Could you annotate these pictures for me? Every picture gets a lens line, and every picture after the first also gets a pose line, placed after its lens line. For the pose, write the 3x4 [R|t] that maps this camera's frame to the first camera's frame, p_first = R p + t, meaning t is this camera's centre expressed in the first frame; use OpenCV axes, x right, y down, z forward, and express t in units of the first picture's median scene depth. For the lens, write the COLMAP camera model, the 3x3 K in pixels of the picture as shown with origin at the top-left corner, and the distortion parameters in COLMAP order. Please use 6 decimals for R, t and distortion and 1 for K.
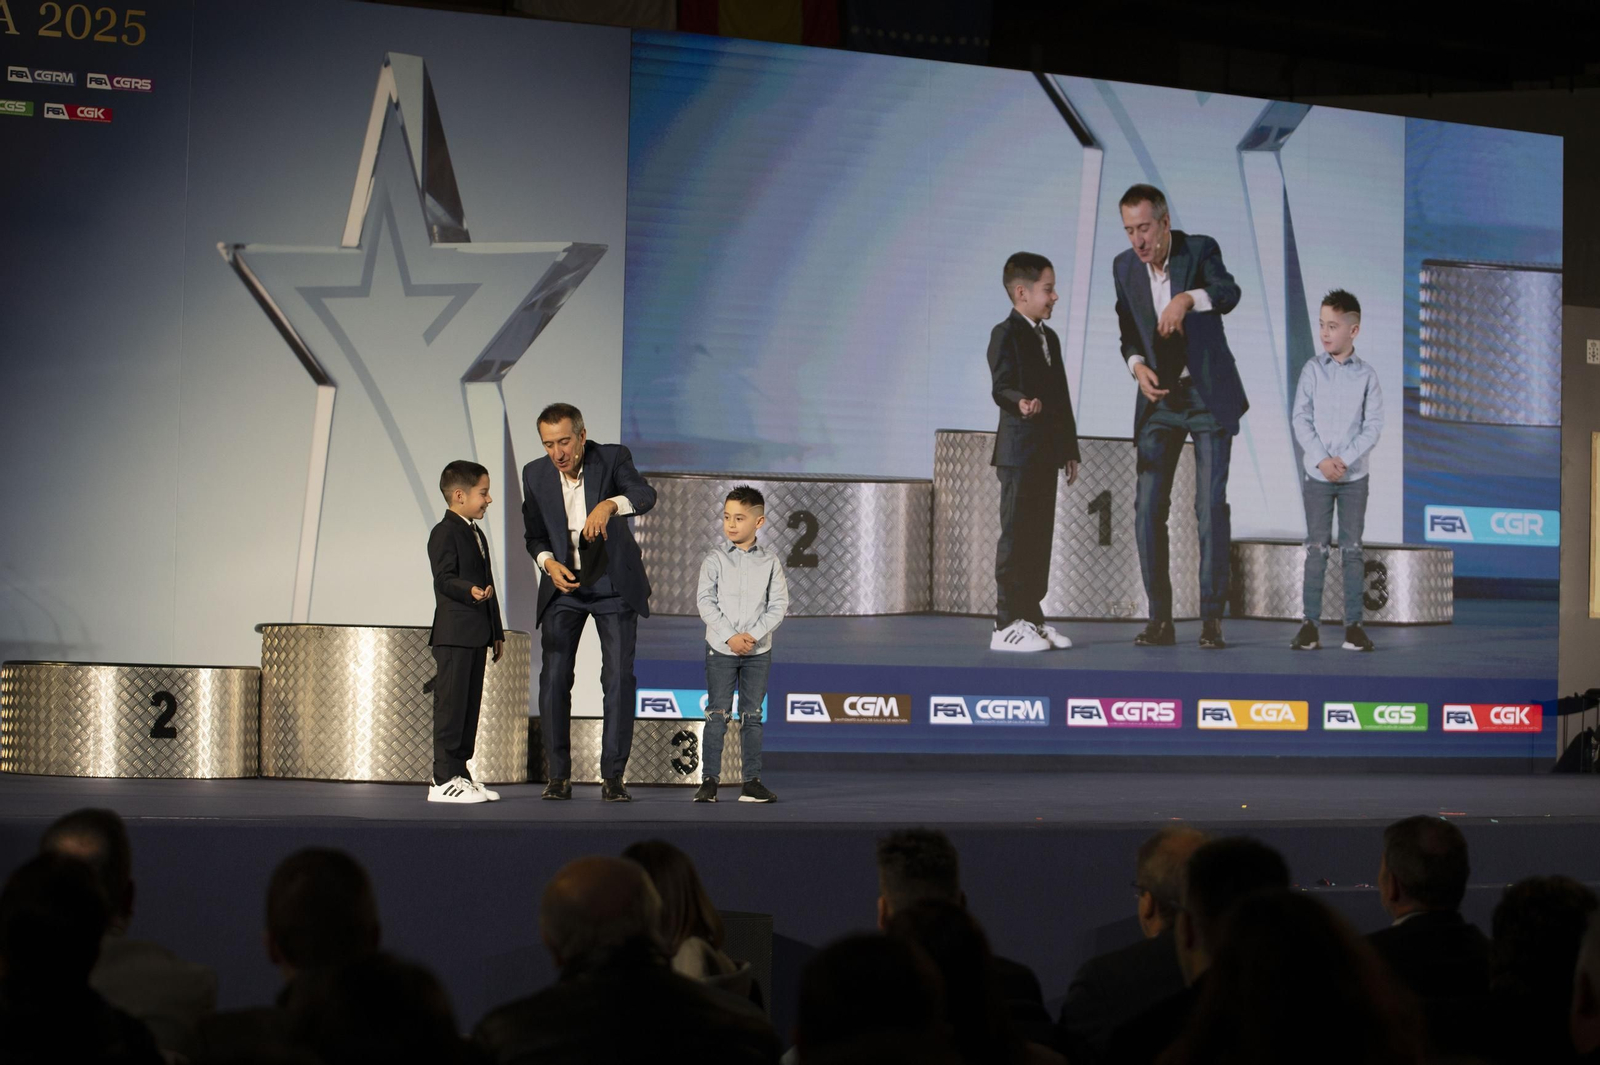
lens RADIAL K [[3403.5, 0, 777.3], [0, 3403.5, 538.1], [0, 0, 1]] dist [-0.169501, 0.051708]
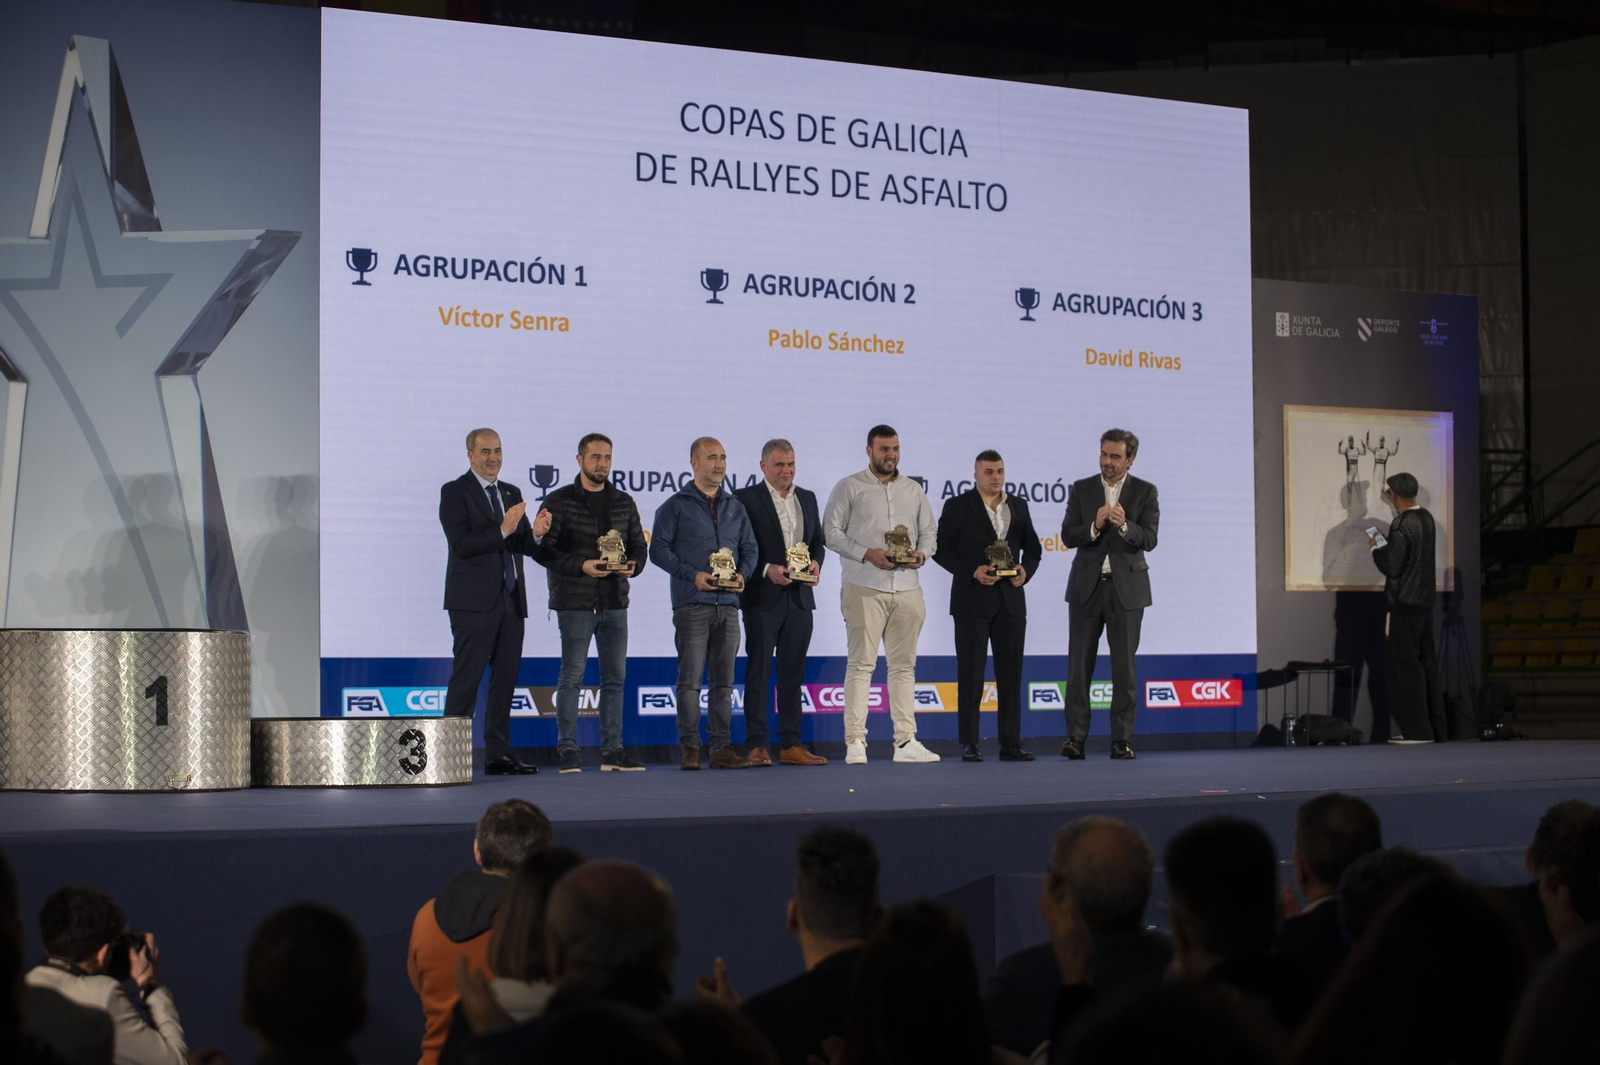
lens RADIAL K [[3403.5, 0, 777.3], [0, 3403.5, 538.1], [0, 0, 1]] dist [-0.169501, 0.051708]
pose [[0.992677, -0.023195, 0.118549, -0.032691], [0.022874, 0.999730, 0.004068, 0.000534], [-0.118611, -0.001326, 0.992940, 0.022202]]
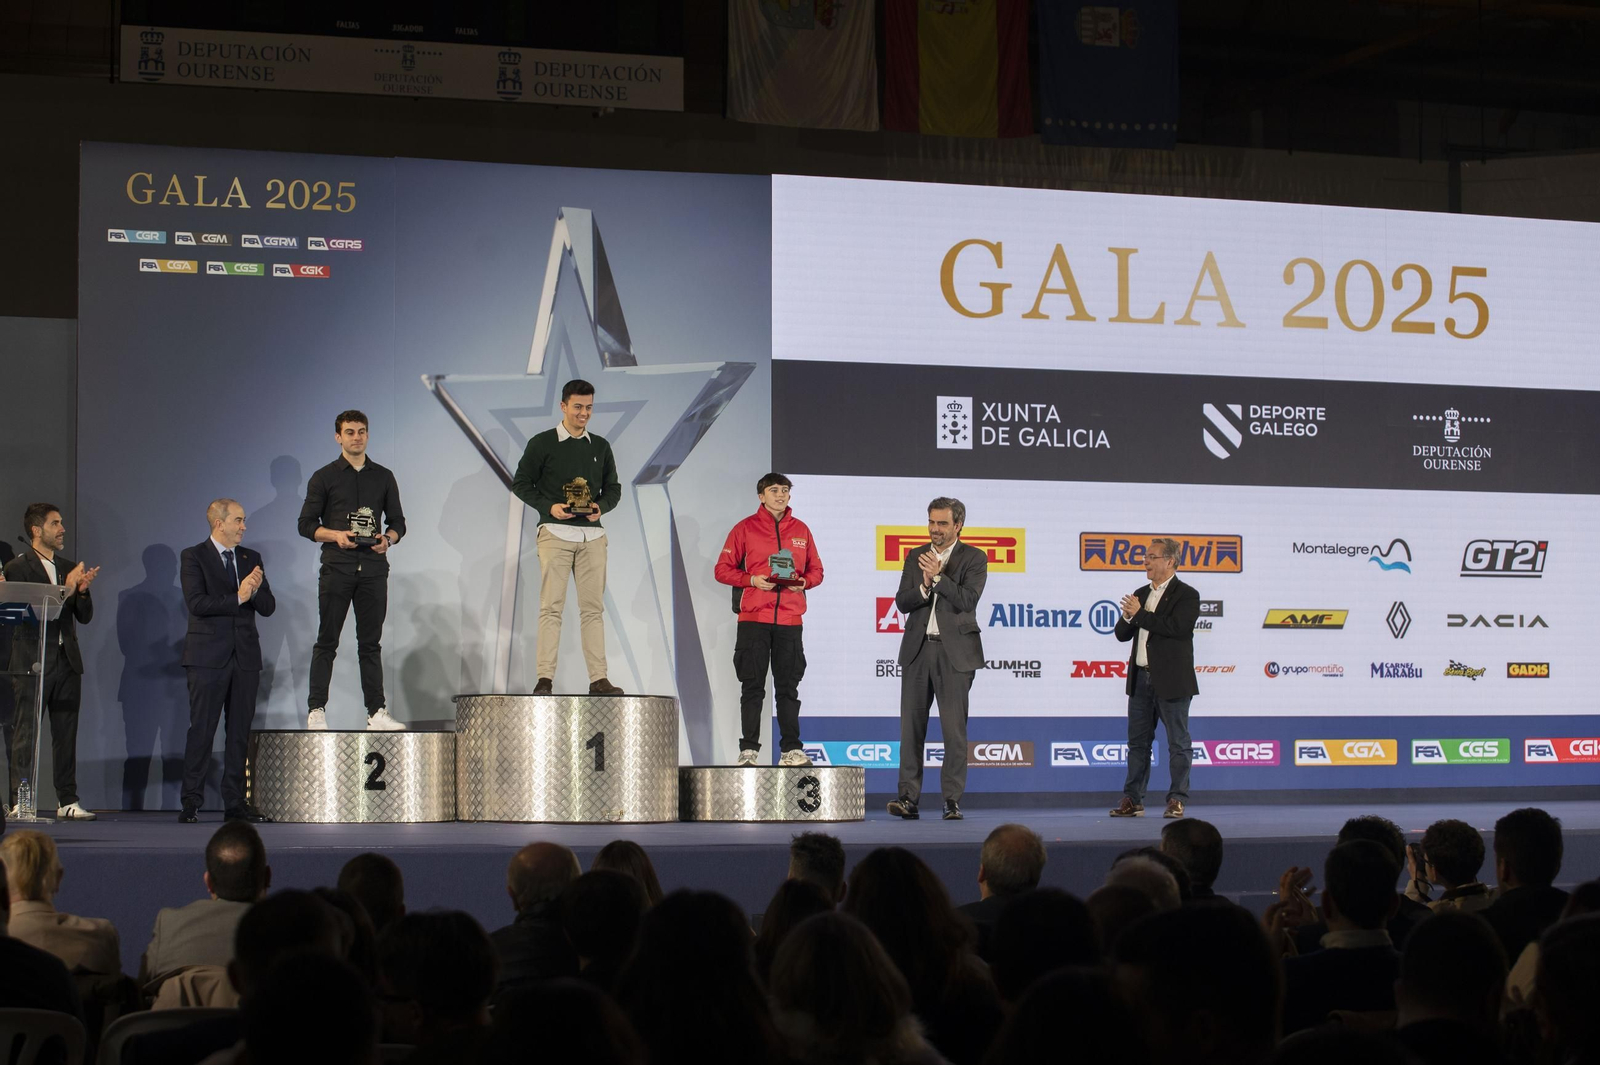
lens RADIAL K [[3467.3, 0, 616.2], [0, 3467.3, 554.2], [0, 0, 1]] dist [-0.139365, 0.219274]
pose [[0.990148, -0.028996, -0.136990, 0.065699], [0.027516, 0.999541, -0.012680, -0.006744], [0.137295, 0.008785, 0.990491, -0.192287]]
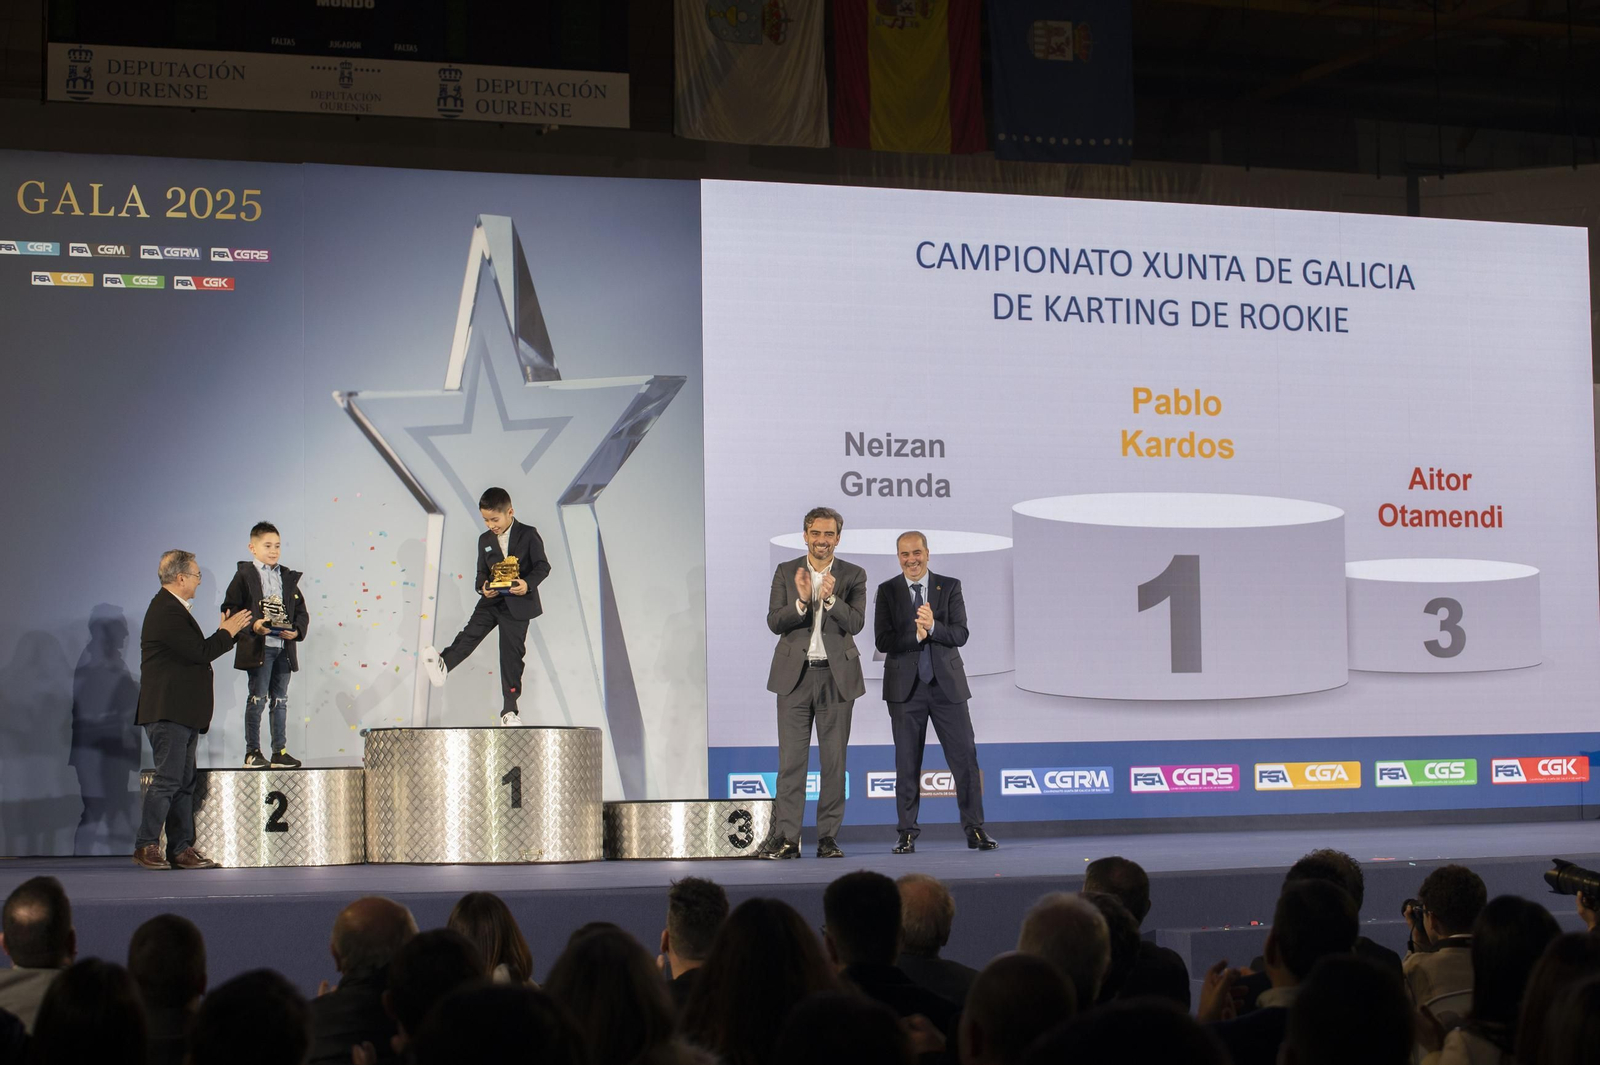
lens RADIAL K [[3427.3, 0, 775.7], [0, 3427.3, 525.1], [0, 0, 1]] dist [-0.146810, 0.044900]
pose [[0.995521, -0.042622, -0.084389, 0.074059], [0.040349, 0.998780, -0.028459, -0.004364], [0.085499, 0.024926, 0.996026, -0.119387]]
